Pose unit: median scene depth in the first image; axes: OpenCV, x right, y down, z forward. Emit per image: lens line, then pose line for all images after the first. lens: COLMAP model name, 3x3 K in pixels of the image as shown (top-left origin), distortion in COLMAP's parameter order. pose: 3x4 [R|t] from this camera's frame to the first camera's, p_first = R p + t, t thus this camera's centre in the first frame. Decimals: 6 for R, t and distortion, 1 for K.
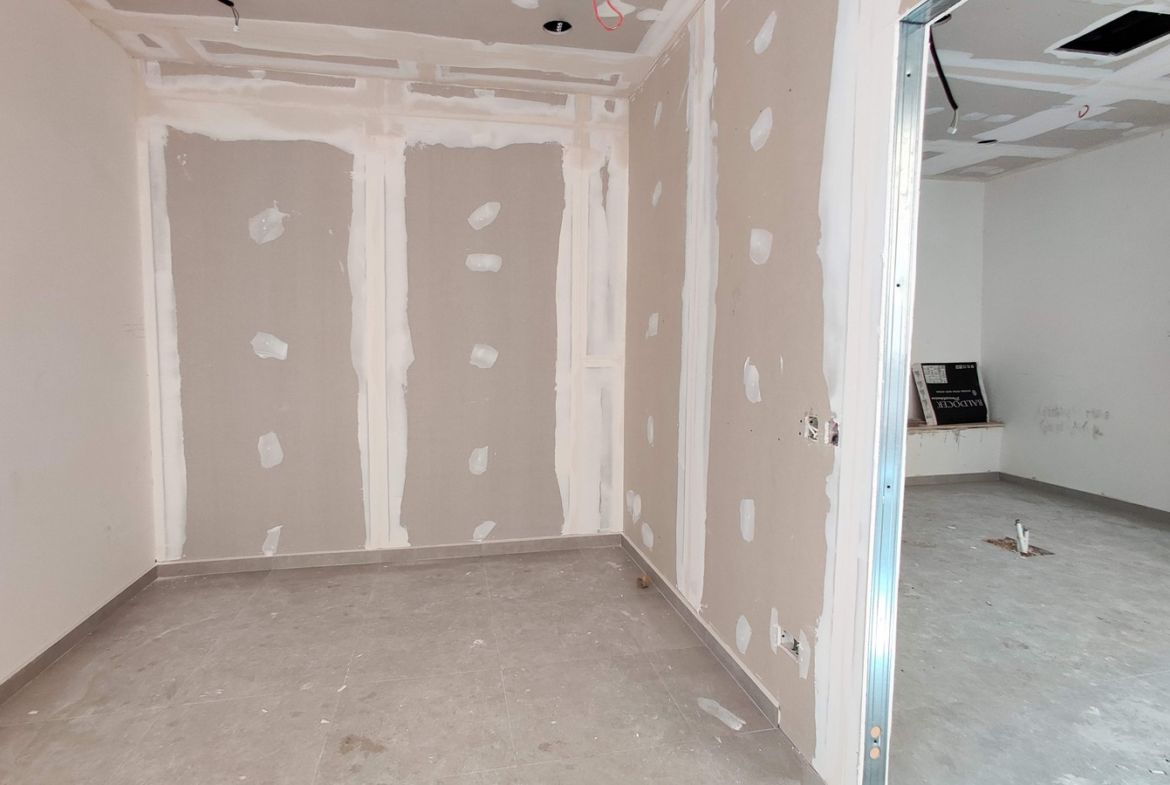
lens RADIAL K [[633.0, 0, 583.1], [0, 633.0, 389.4], [0, 0, 1]] dist [-0.026098, 0.027028]
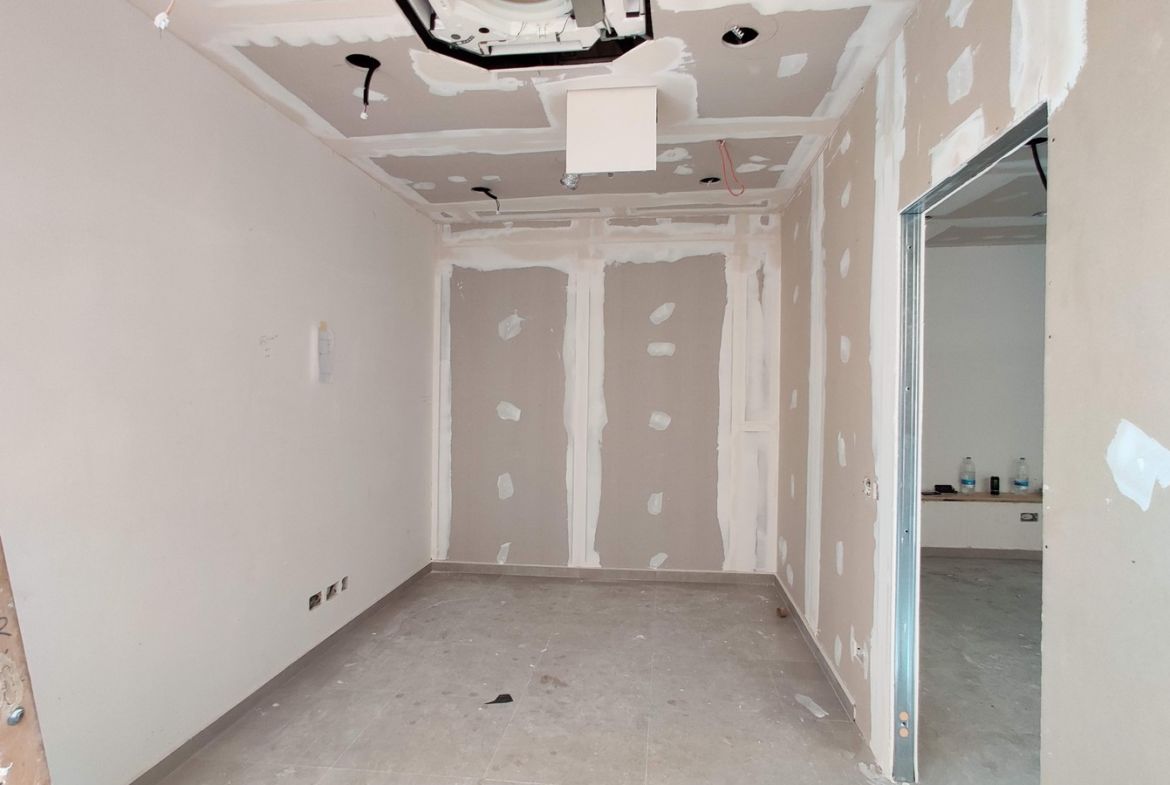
lens RADIAL K [[633.0, 0, 583.8], [0, 633.0, 387.6], [0, 0, 1]] dist [-0.026098, 0.027028]
pose [[0.942965, 0.002218, -0.332885, 0.135849], [-0.030413, 0.996370, -0.079513, -0.015071], [0.331500, 0.085102, 0.939609, -0.285695]]
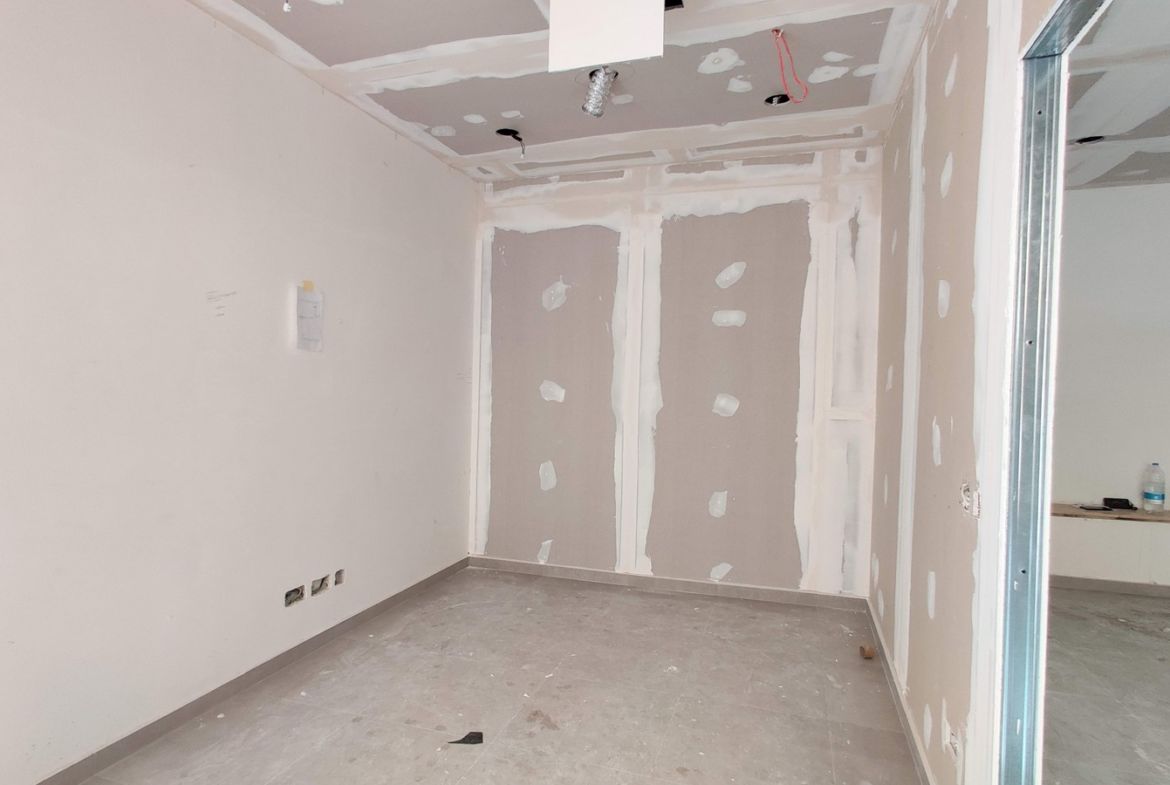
lens RADIAL K [[633.0, 0, 585.6], [0, 633.0, 385.9], [0, 0, 1]] dist [-0.026098, 0.027028]
pose [[0.861689, 0.016927, -0.507155, 0.198632], [-0.056248, 0.996471, -0.062310, -0.006176], [0.504310, 0.082218, 0.859600, -0.037933]]
